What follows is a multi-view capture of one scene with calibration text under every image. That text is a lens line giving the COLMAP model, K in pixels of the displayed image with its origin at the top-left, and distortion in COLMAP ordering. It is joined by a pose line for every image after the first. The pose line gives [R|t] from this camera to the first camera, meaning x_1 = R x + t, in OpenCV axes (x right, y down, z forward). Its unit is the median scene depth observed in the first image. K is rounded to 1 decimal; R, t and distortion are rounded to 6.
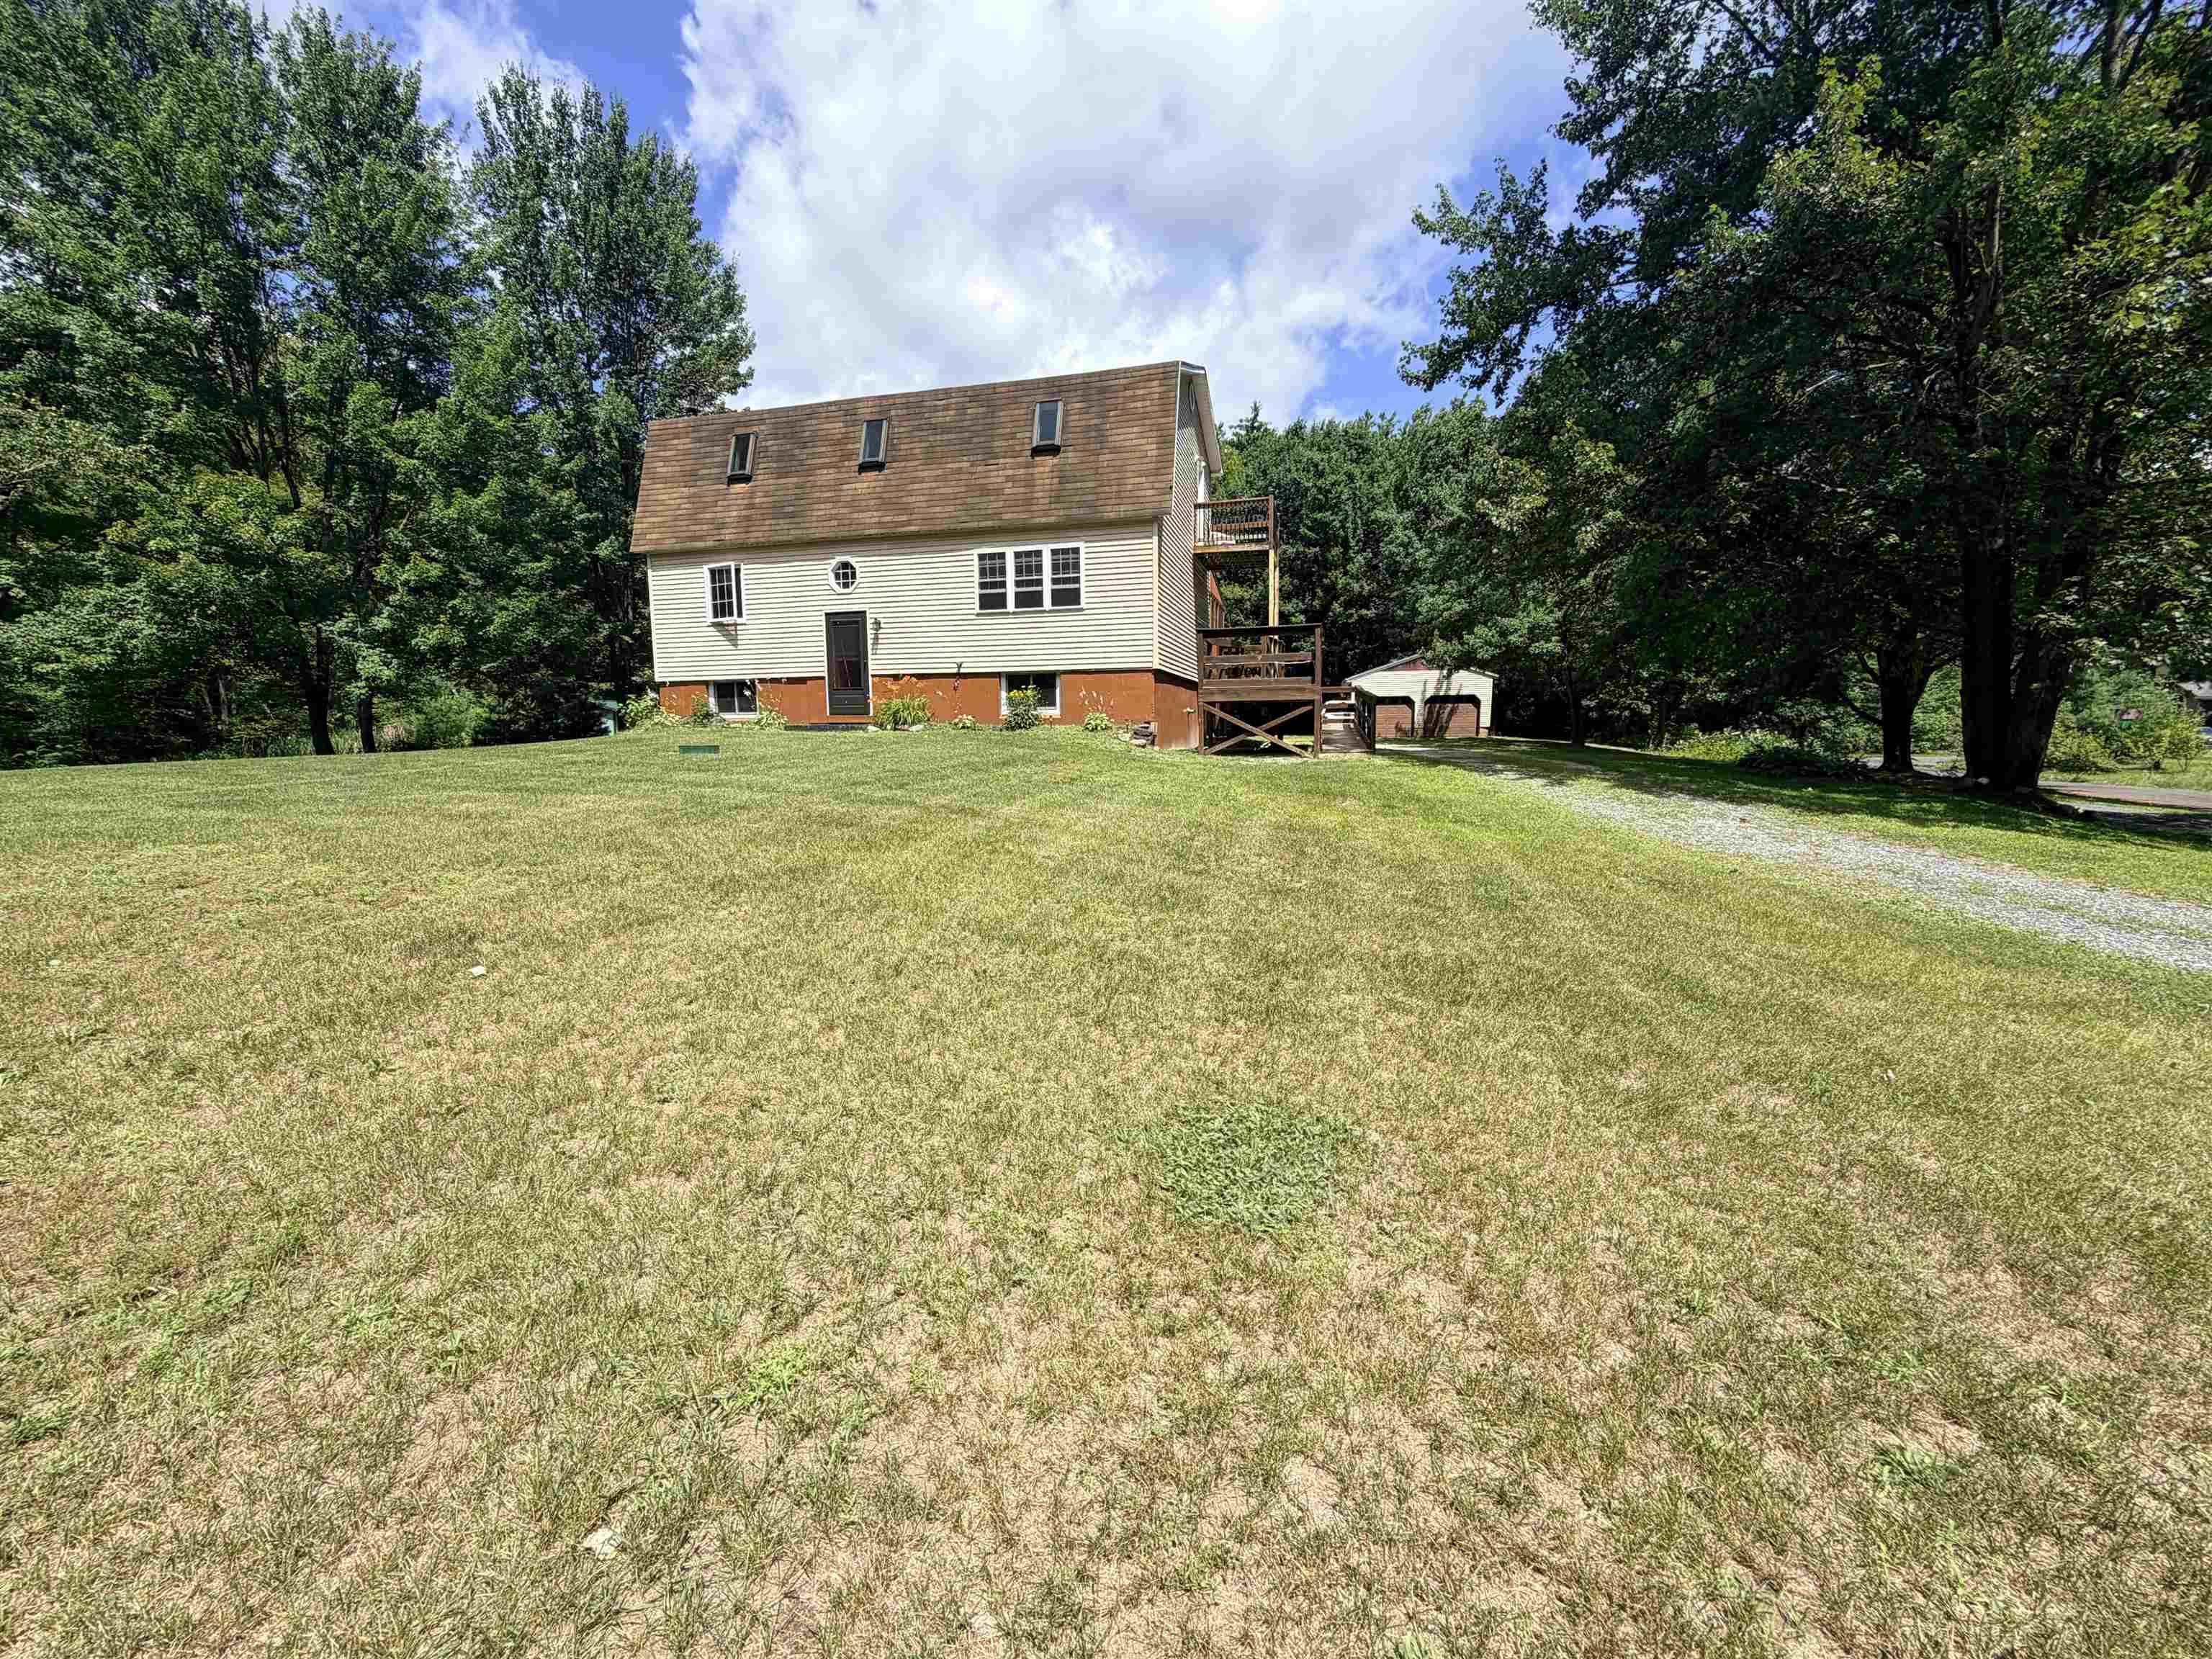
lens RADIAL K [[878.8, 0, 1094.6], [0, 878.8, 826.2], [0, 0, 1]] dist [-0.001378, -0.000018]
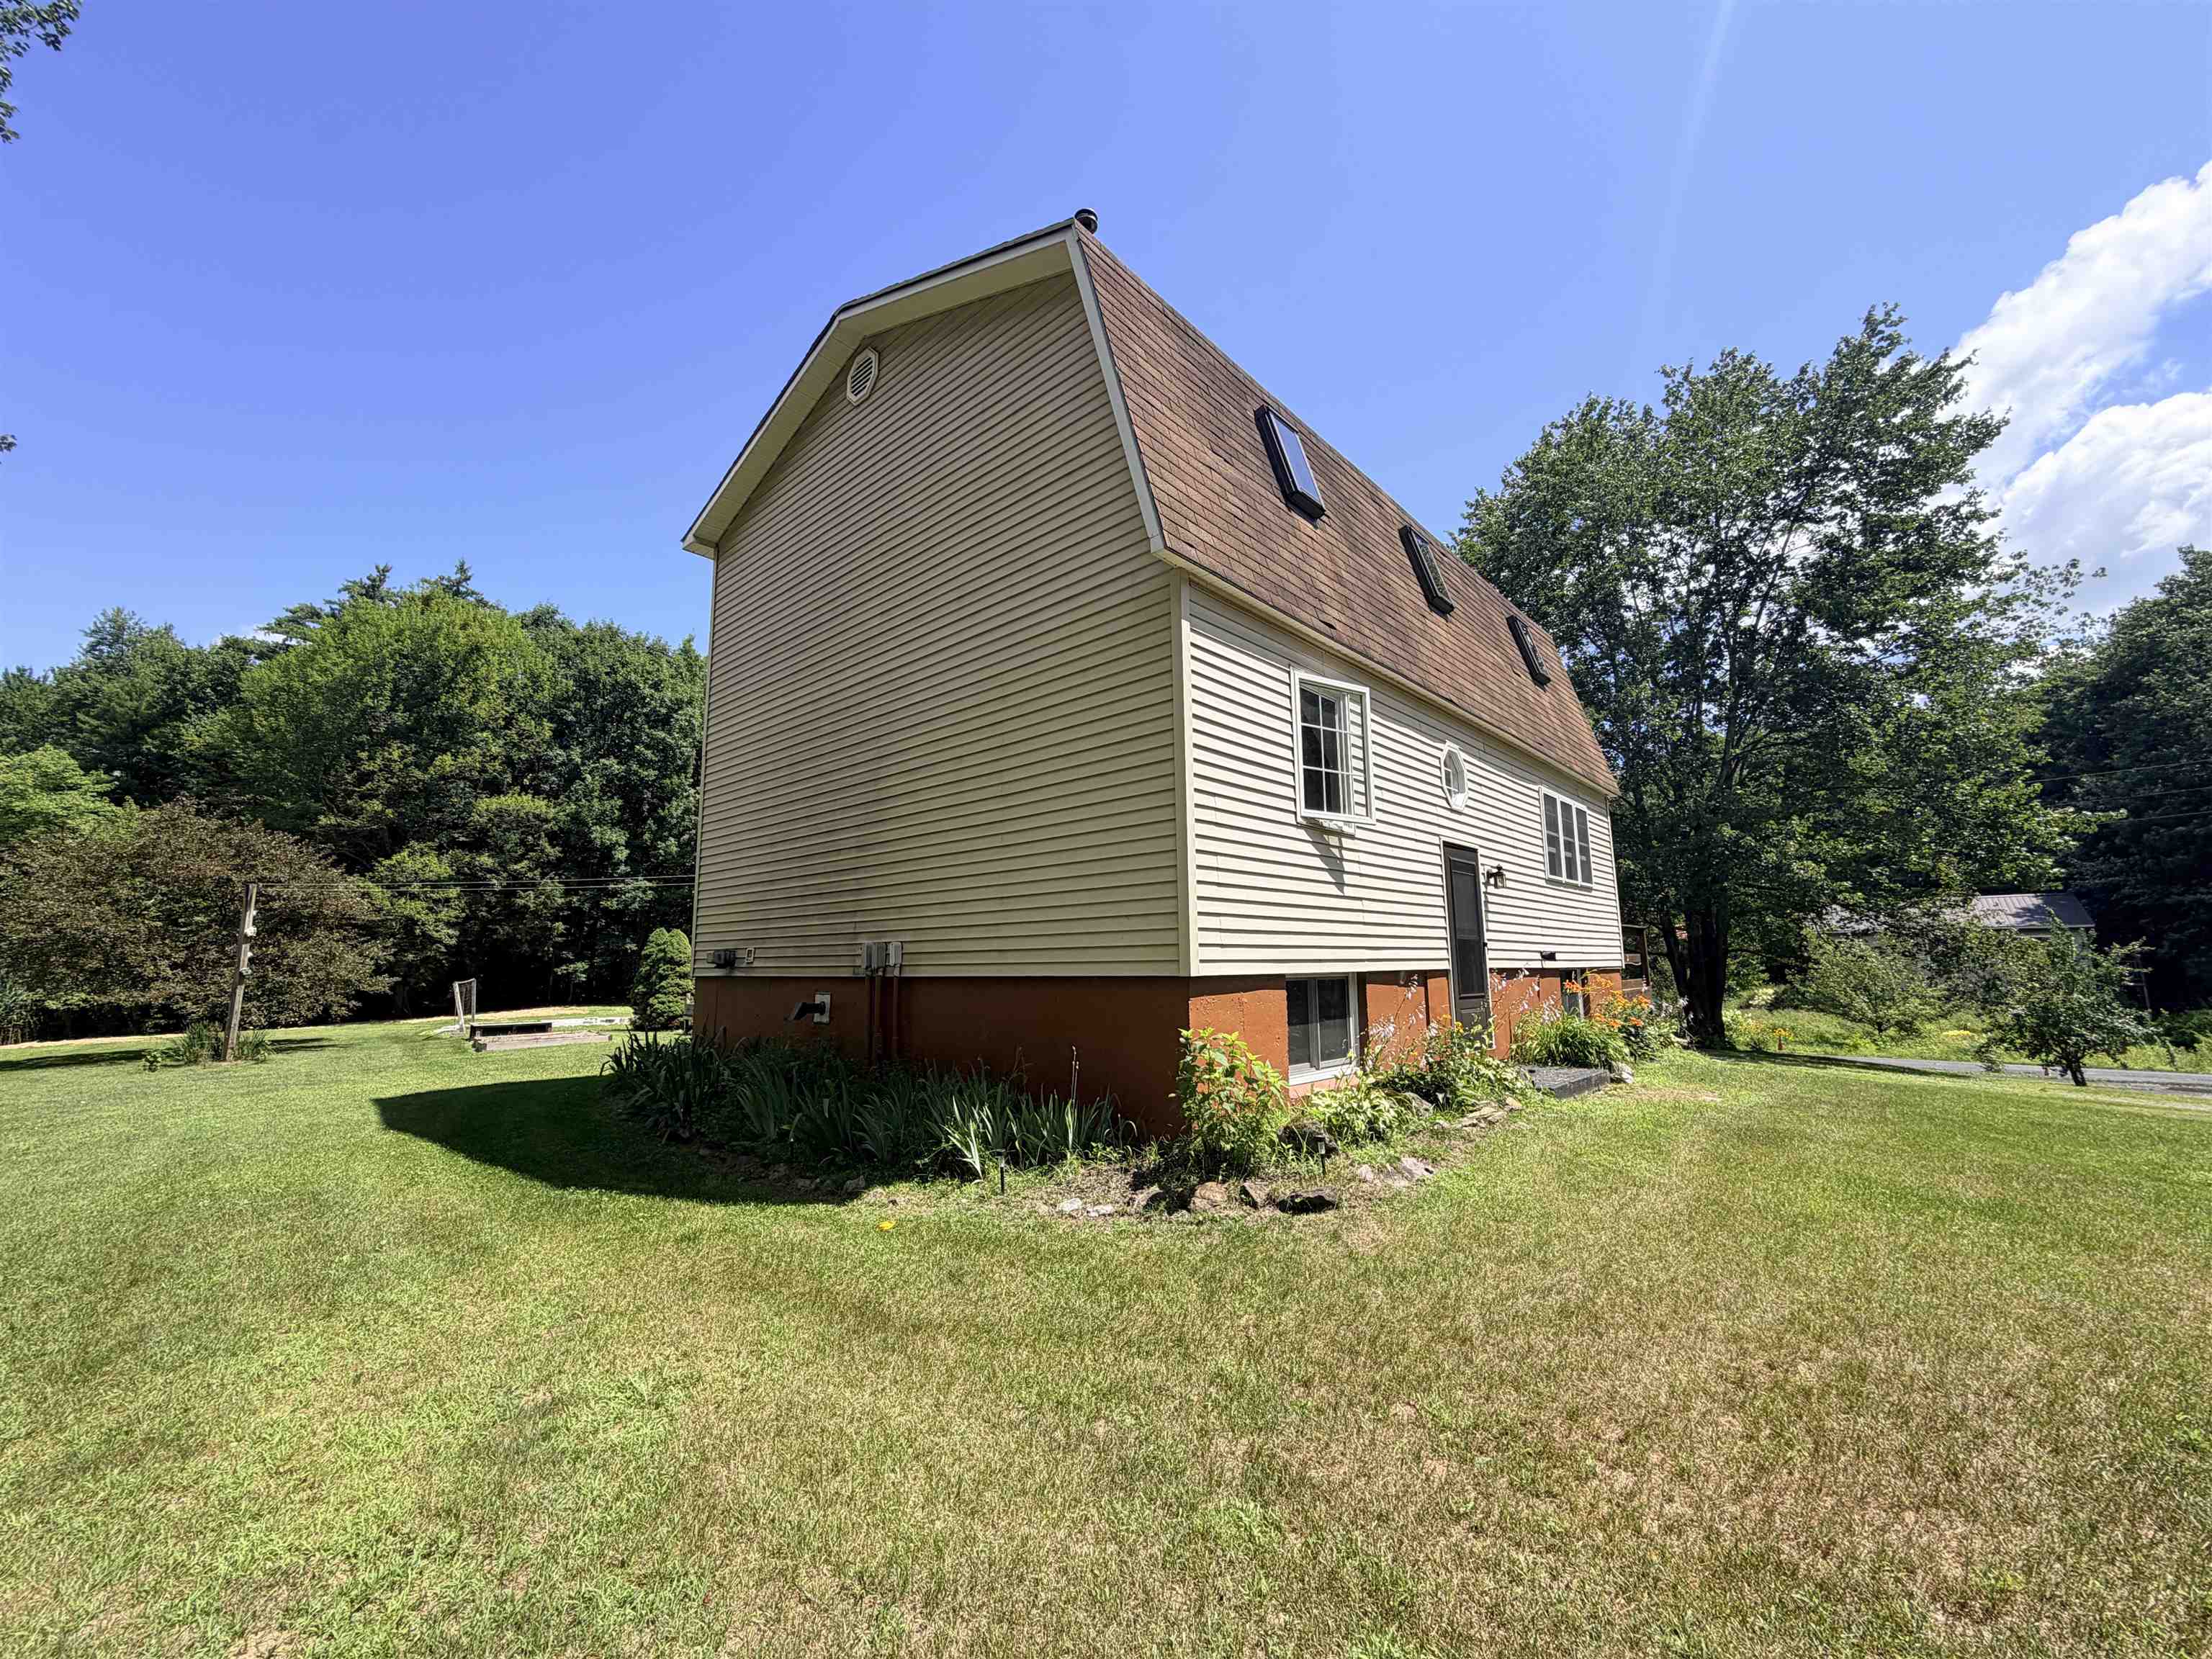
lens RADIAL K [[878.8, 0, 1094.6], [0, 878.8, 826.2], [0, 0, 1]] dist [-0.001378, -0.000018]
pose [[0.452910, 0.145042, 0.879679, -0.804695], [0.104718, 0.971194, -0.214046, -0.159114], [-0.885385, 0.189062, 0.424675, 0.925995]]
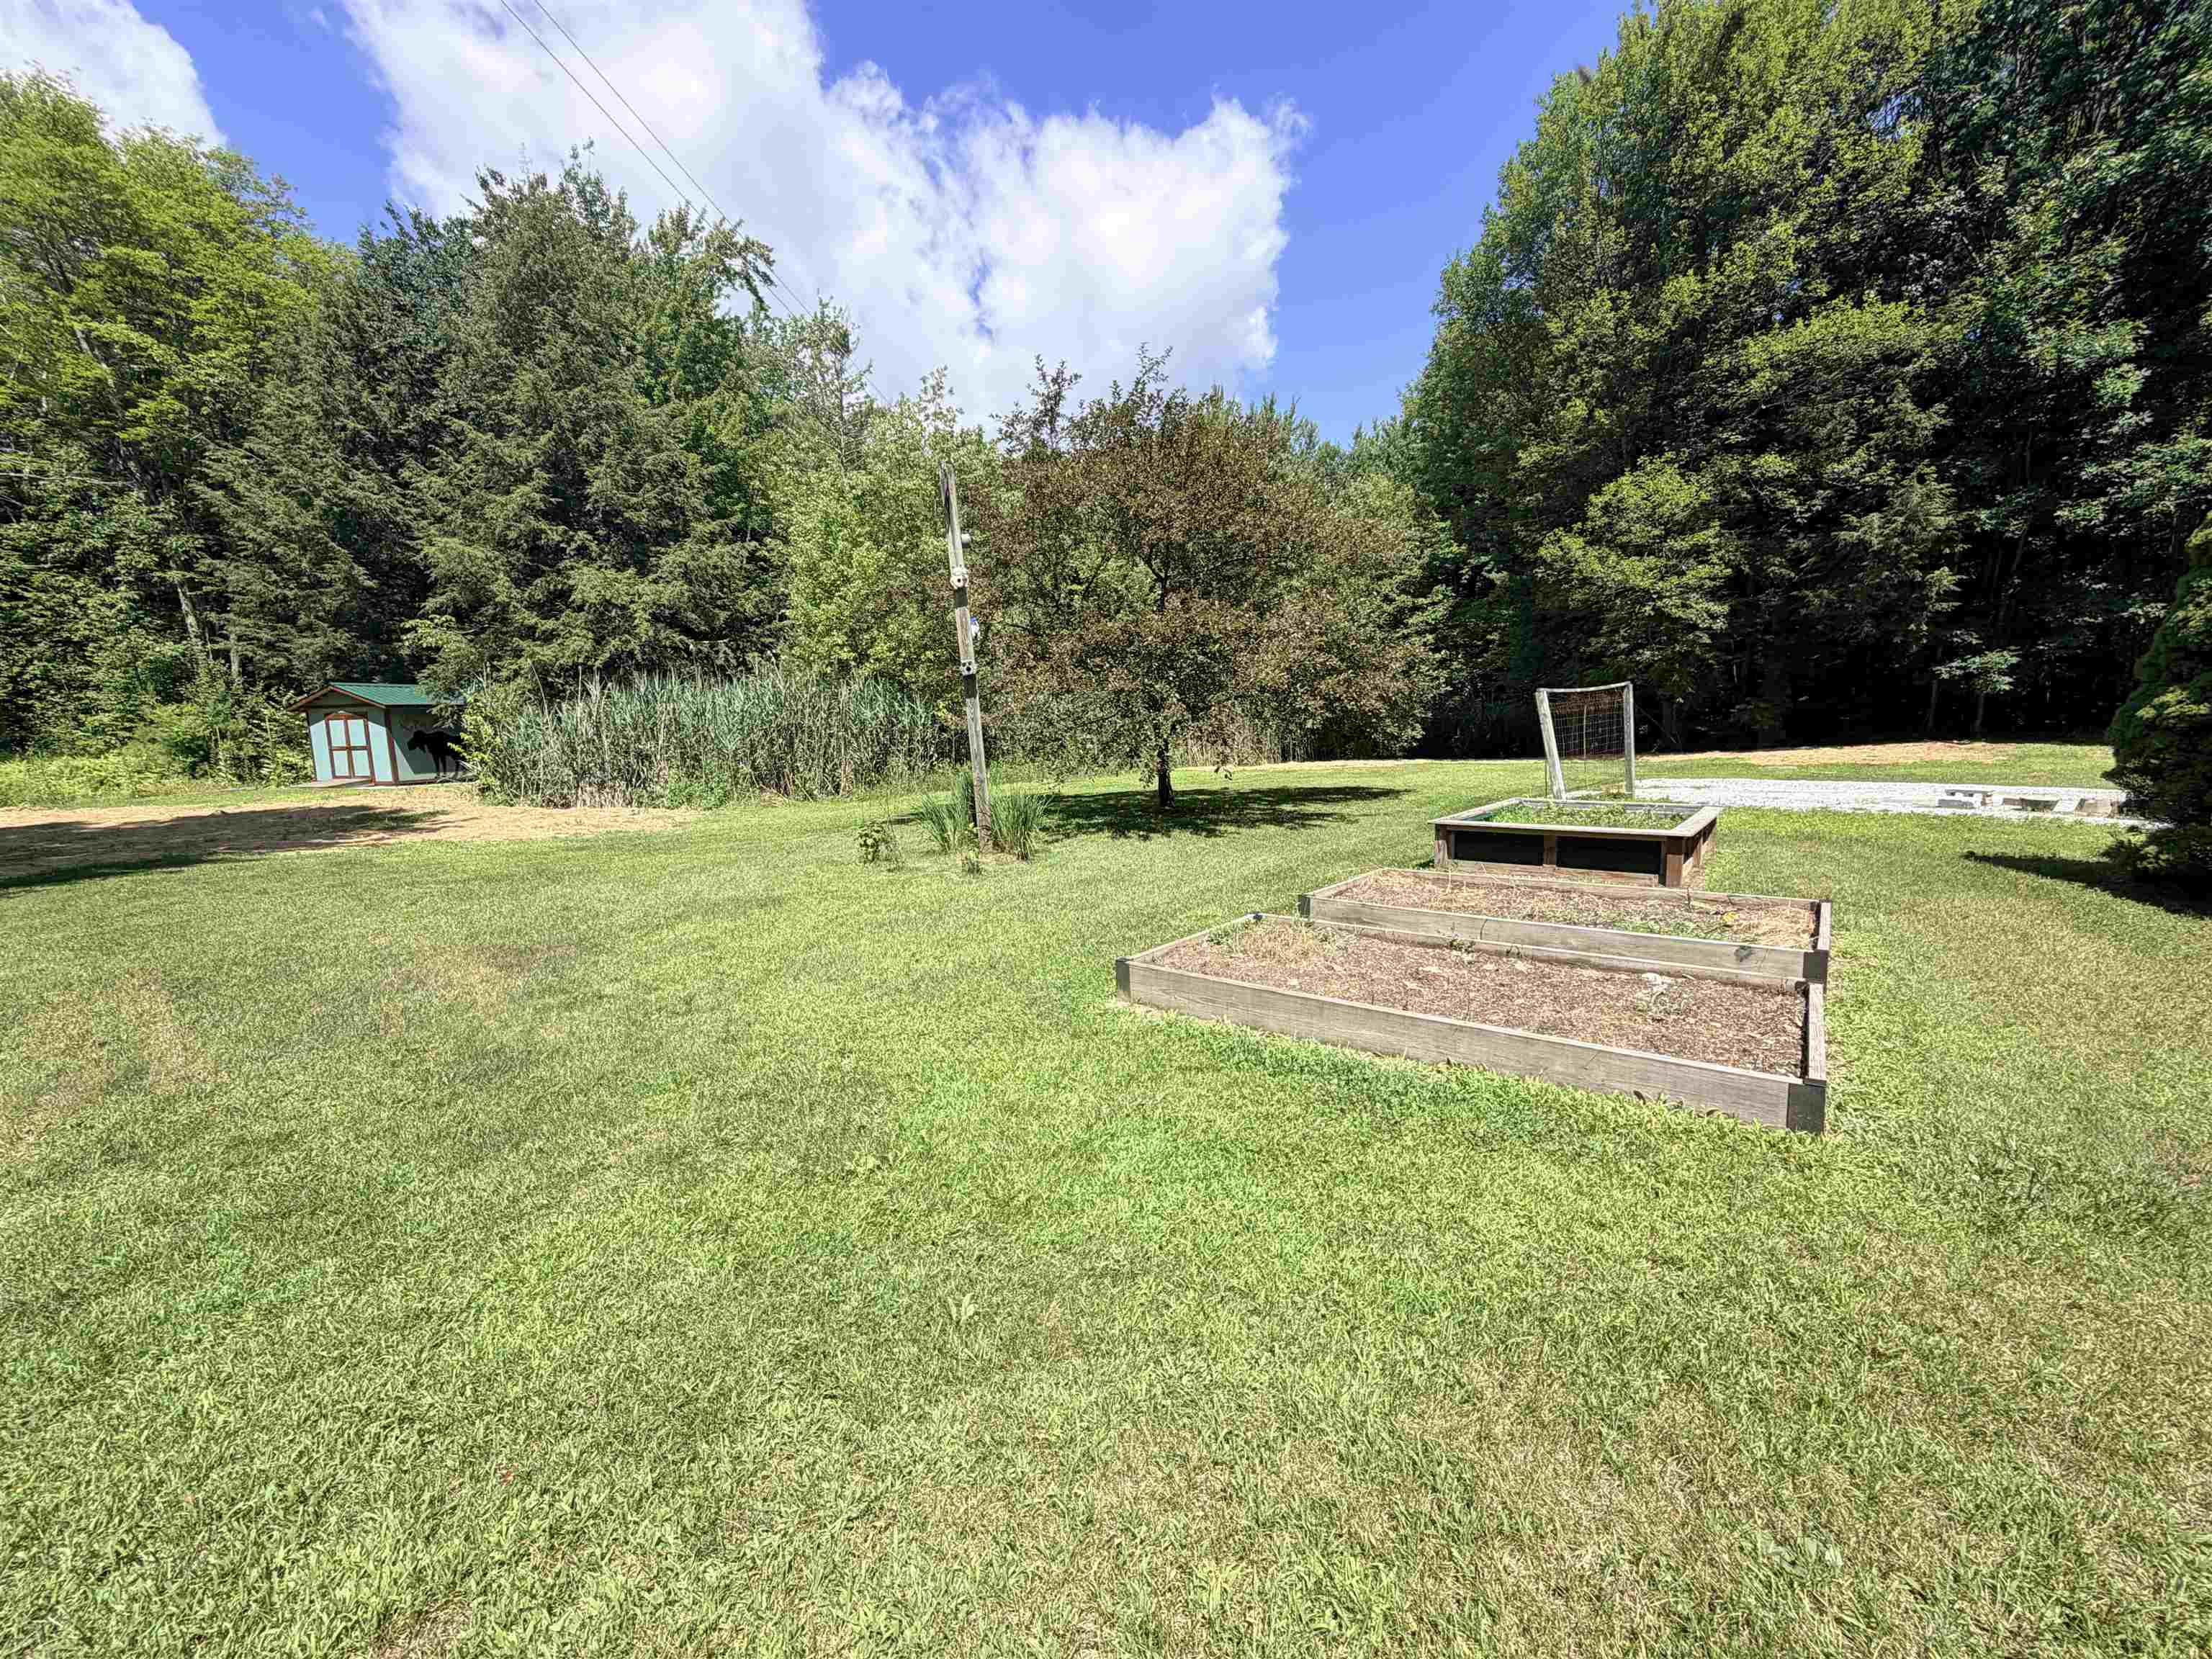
lens RADIAL K [[878.8, 0, 1094.6], [0, 878.8, 826.2], [0, 0, 1]] dist [-0.001378, -0.000018]
pose [[0.967274, 0.020963, -0.252867, -0.141943], [-0.014307, 0.999502, 0.028132, -0.245503], [0.253331, -0.023594, 0.967092, 1.825750]]
